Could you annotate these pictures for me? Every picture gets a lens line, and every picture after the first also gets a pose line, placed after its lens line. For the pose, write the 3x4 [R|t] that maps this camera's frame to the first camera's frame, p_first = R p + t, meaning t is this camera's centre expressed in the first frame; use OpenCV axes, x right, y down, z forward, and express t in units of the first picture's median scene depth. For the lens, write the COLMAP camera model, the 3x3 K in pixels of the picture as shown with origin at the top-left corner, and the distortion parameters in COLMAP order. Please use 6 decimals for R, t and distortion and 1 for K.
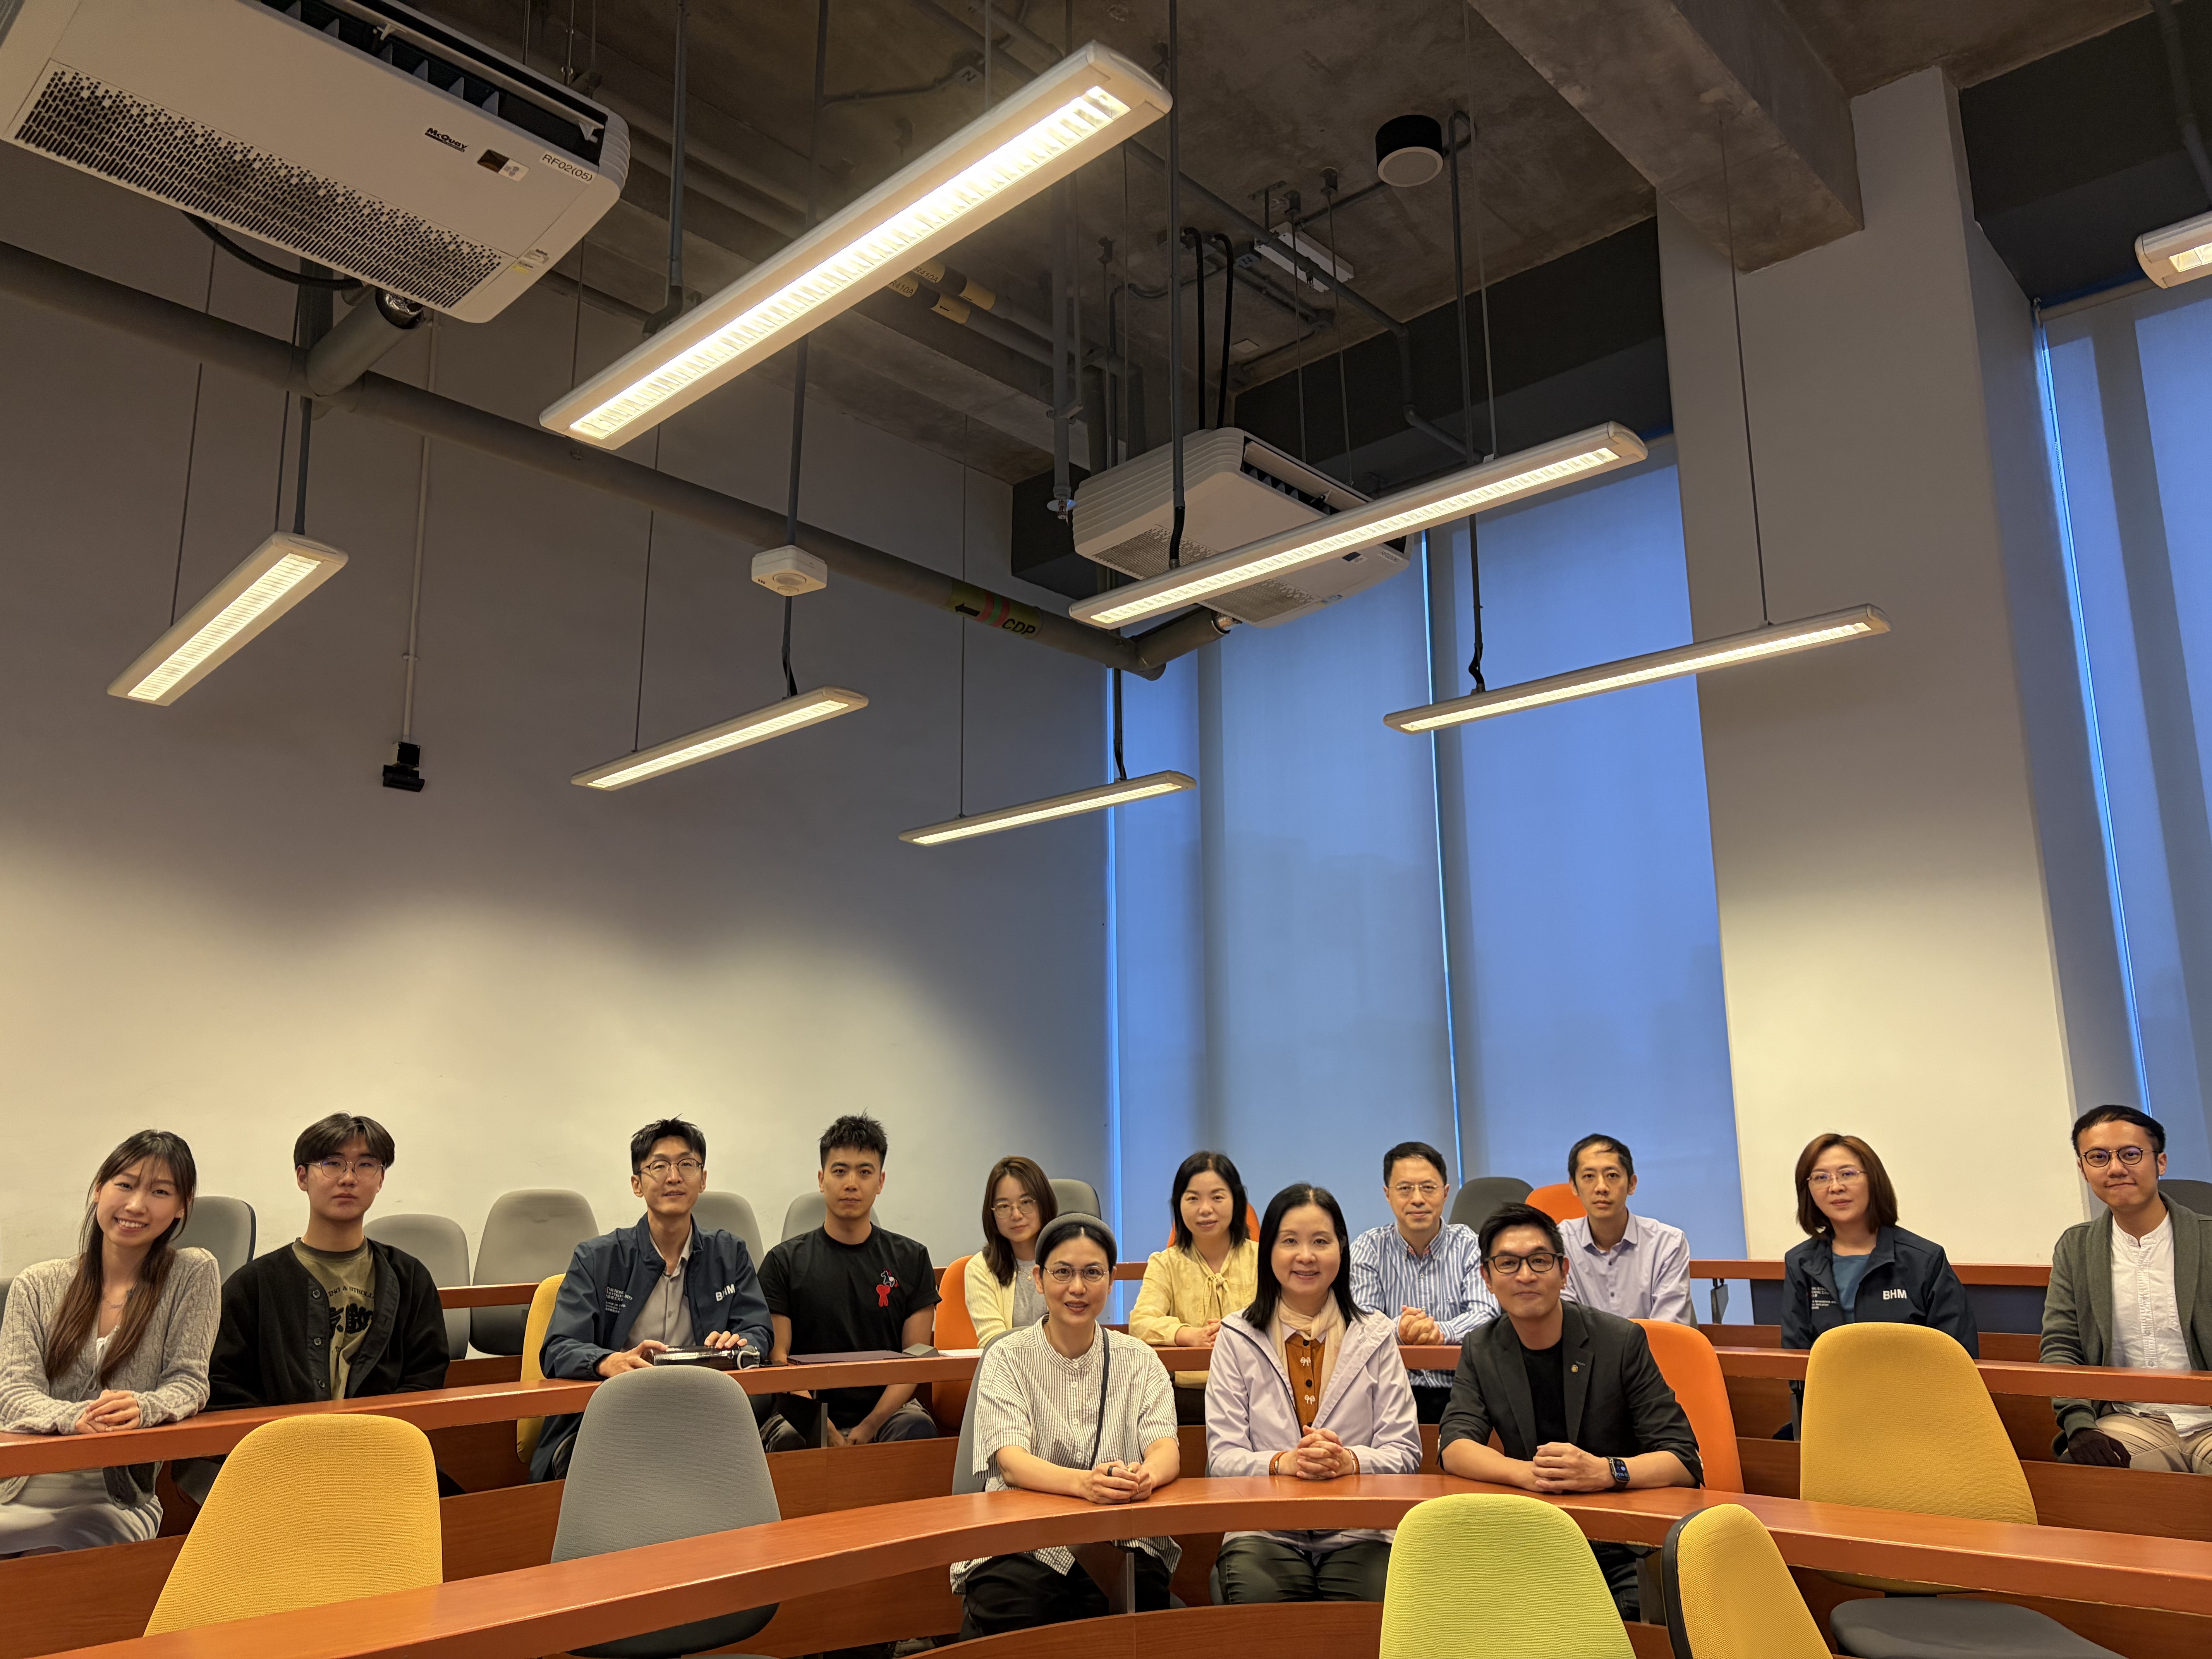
lens RADIAL K [[1585.6, 0, 1106.0], [0, 1585.6, 829.5], [0, 0, 1]] dist [0.023961, -0.000401]
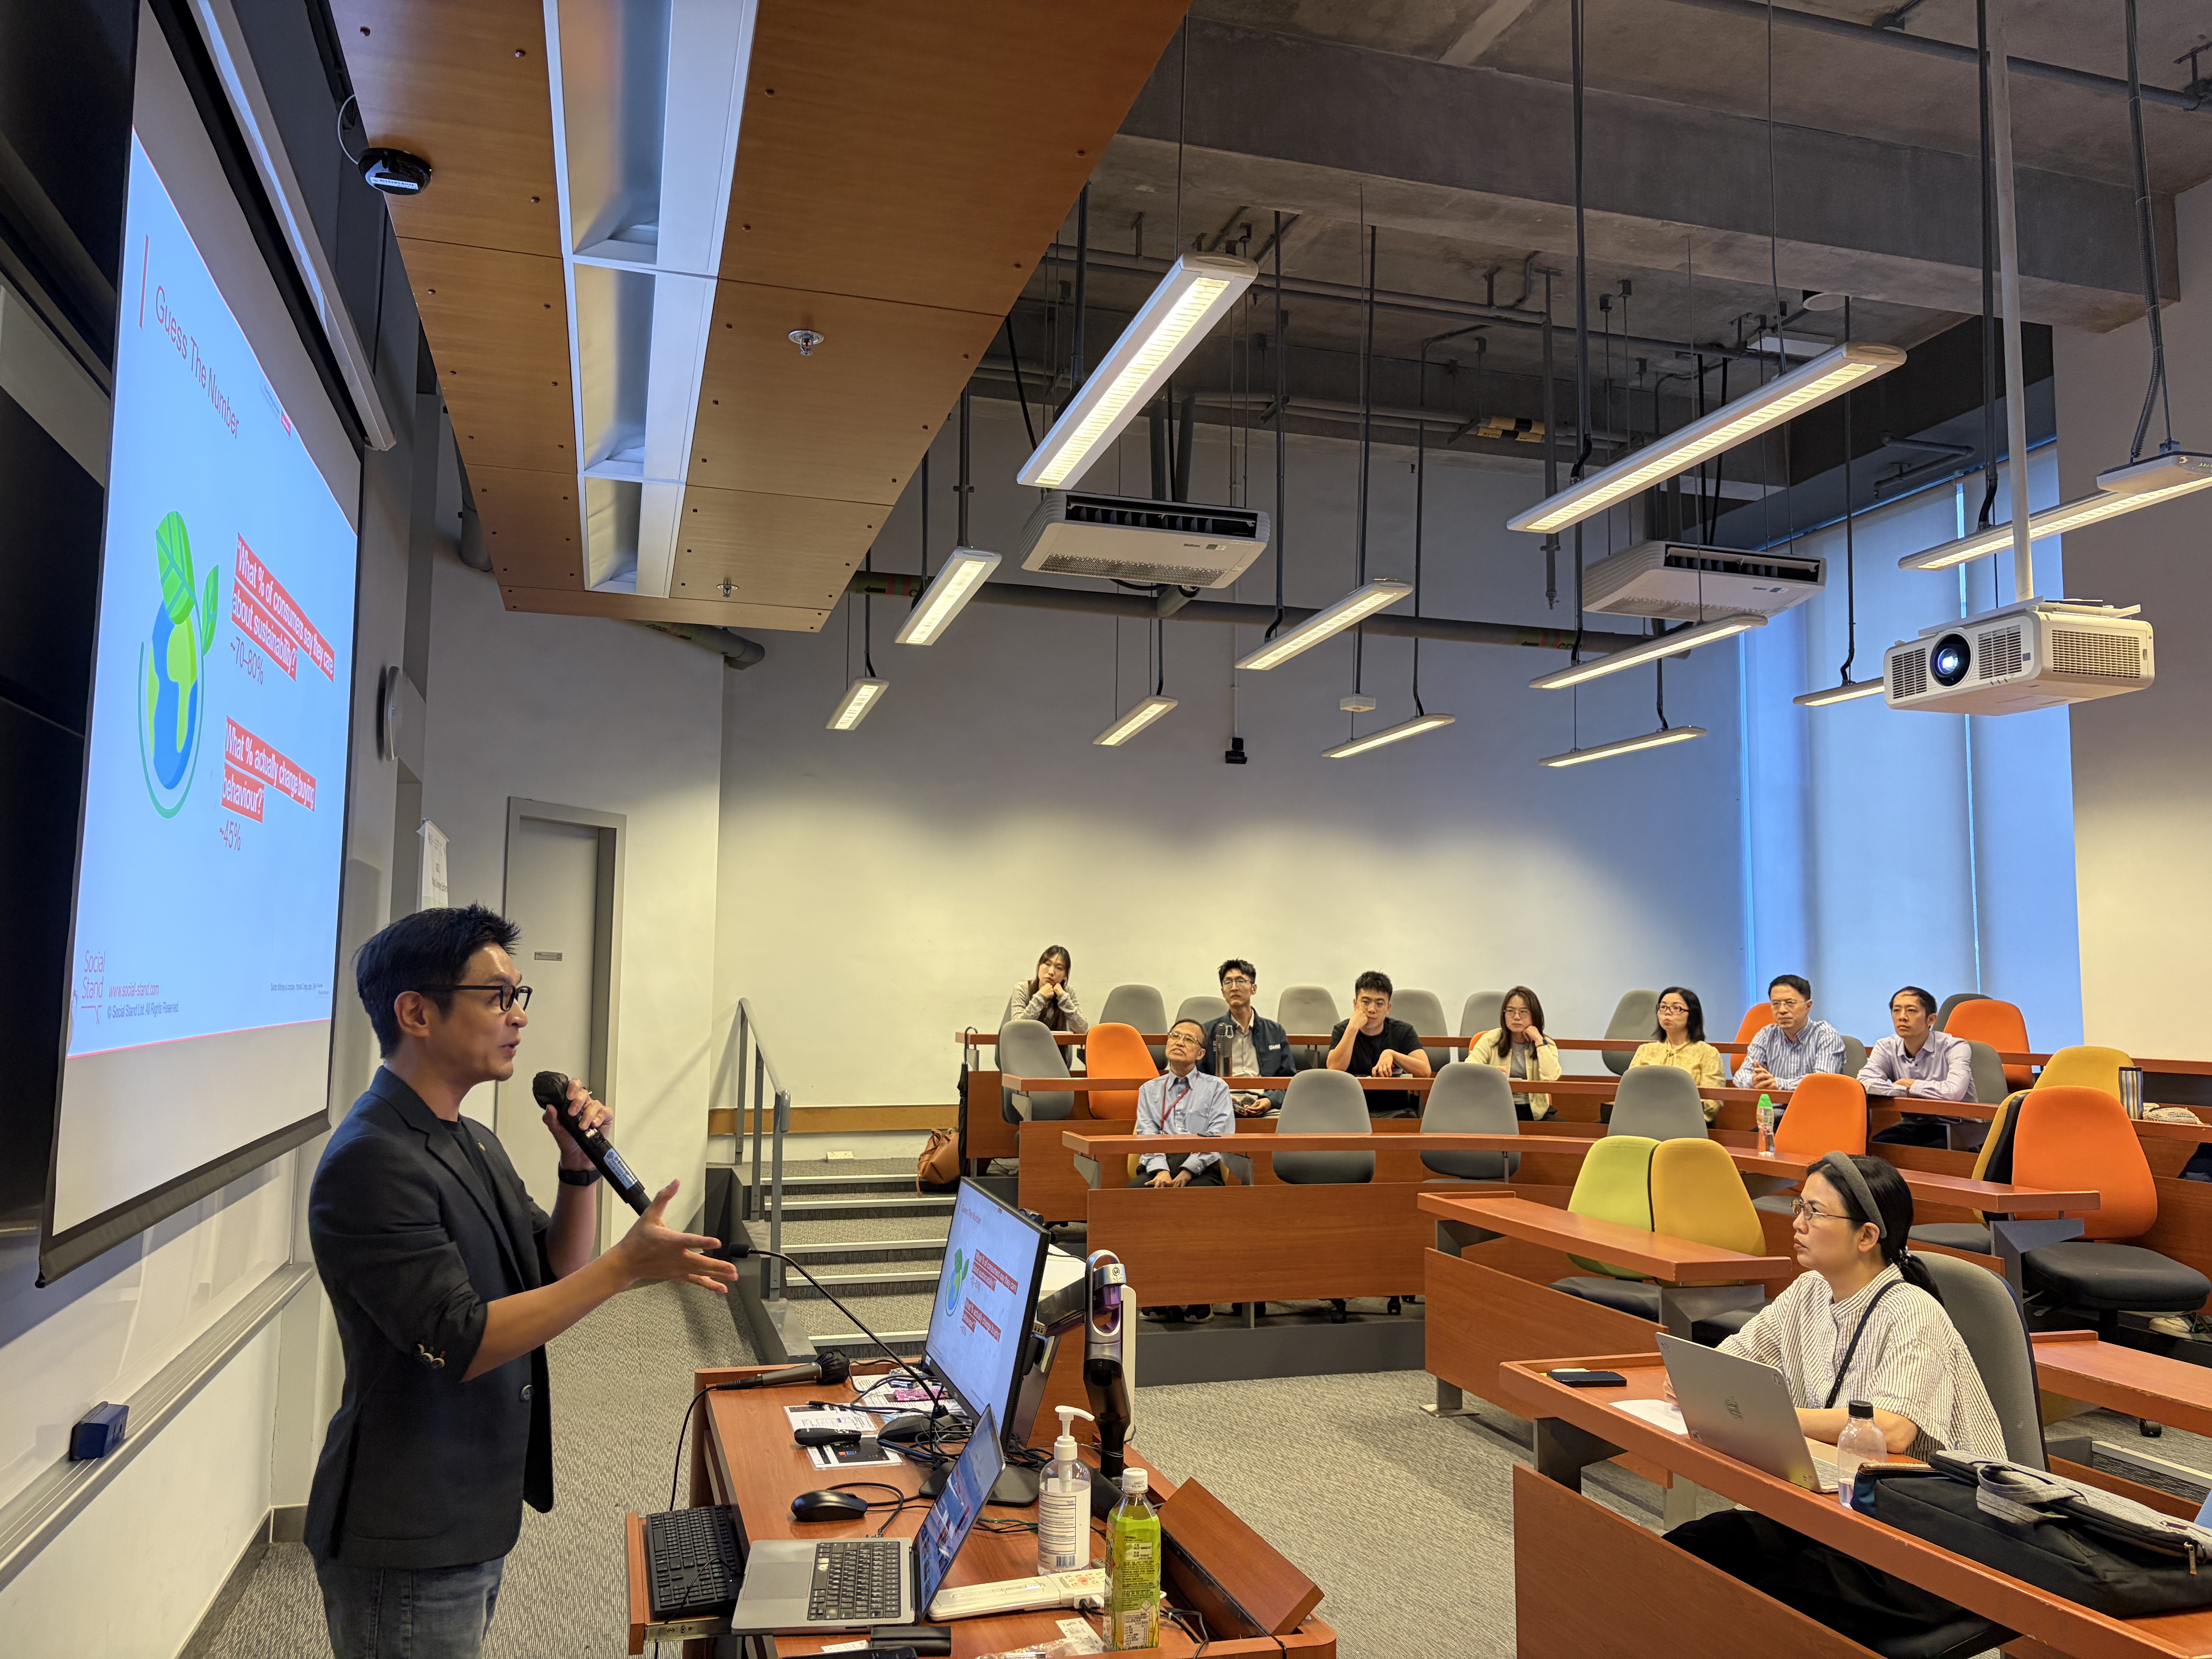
lens RADIAL K [[1585.6, 0, 1106.0], [0, 1585.6, 829.5], [0, 0, 1]] dist [0.023961, -0.000401]
pose [[0.845046, -0.022537, -0.534218, 0.459490], [0.085585, 0.991931, 0.093536, -0.157707], [0.527799, -0.124763, 0.840156, -0.691860]]
